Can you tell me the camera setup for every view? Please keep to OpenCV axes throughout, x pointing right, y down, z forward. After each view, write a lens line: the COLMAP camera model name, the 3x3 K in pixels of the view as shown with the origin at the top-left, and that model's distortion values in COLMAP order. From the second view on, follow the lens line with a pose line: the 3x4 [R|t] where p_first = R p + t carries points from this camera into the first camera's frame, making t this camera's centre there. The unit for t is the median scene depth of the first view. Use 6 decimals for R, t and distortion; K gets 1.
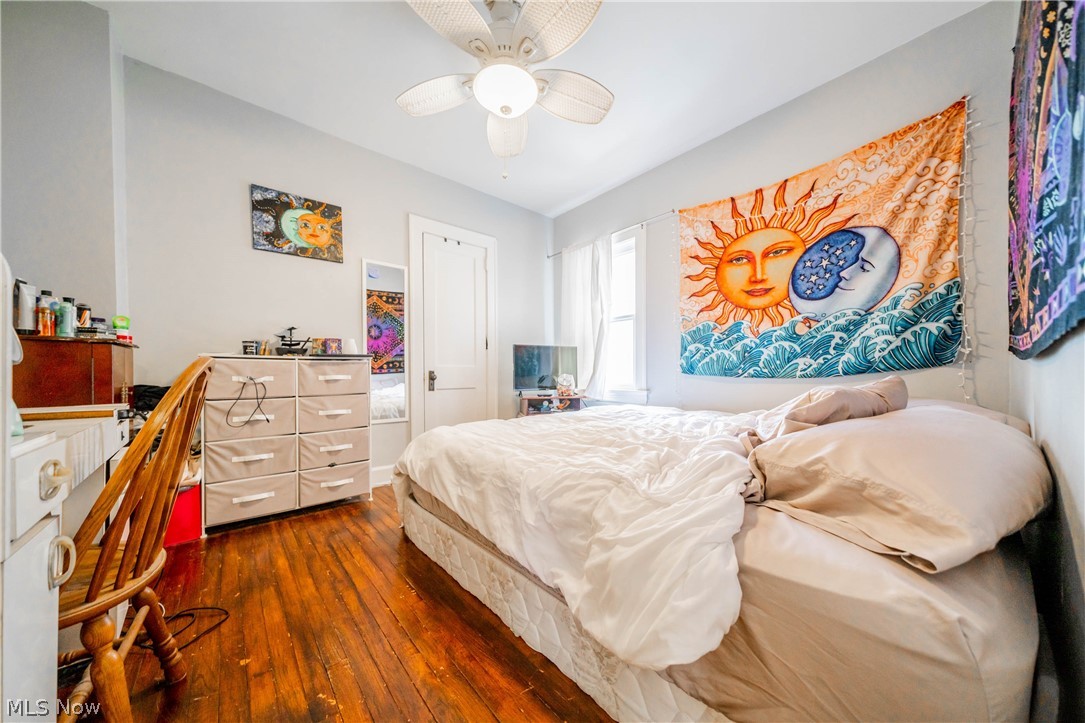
lens RADIAL K [[366.3, 0, 545.2], [0, 366.3, 375.2], [0, 0, 1]] dist [0.008710, -0.000196]
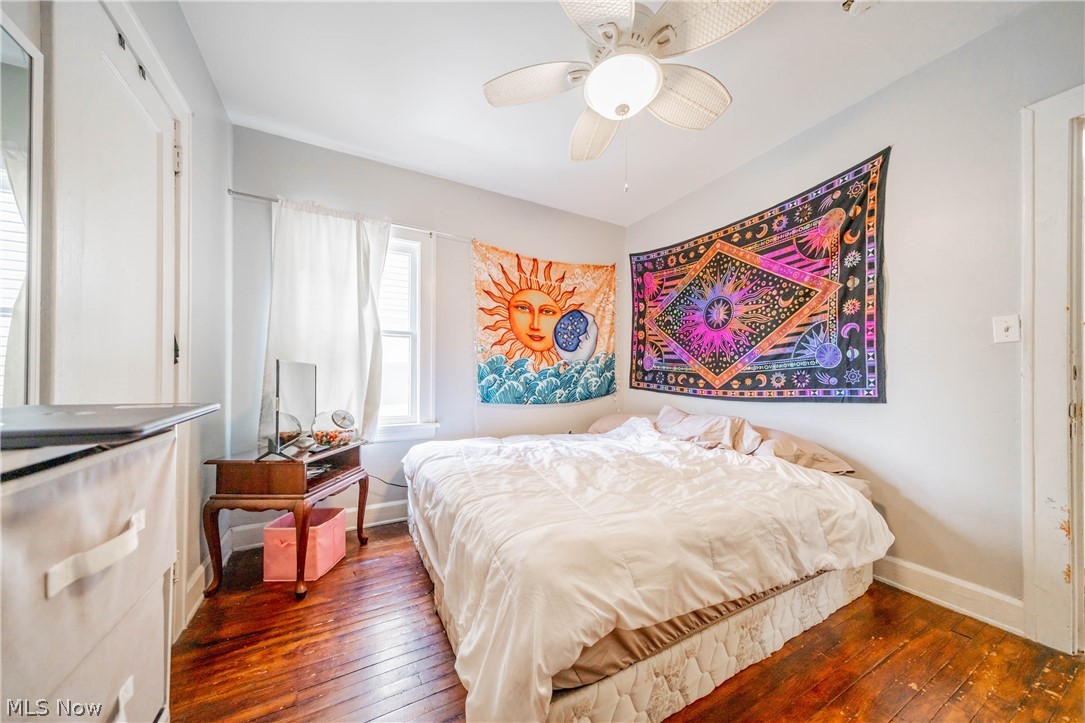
lens RADIAL K [[366.3, 0, 545.2], [0, 366.3, 375.2], [0, 0, 1]] dist [0.008710, -0.000196]
pose [[0.208614, 0.010244, 0.977944, -0.704784], [-0.006758, 0.999936, -0.009032, -0.086239], [-0.977975, -0.004724, 0.208670, 0.727171]]
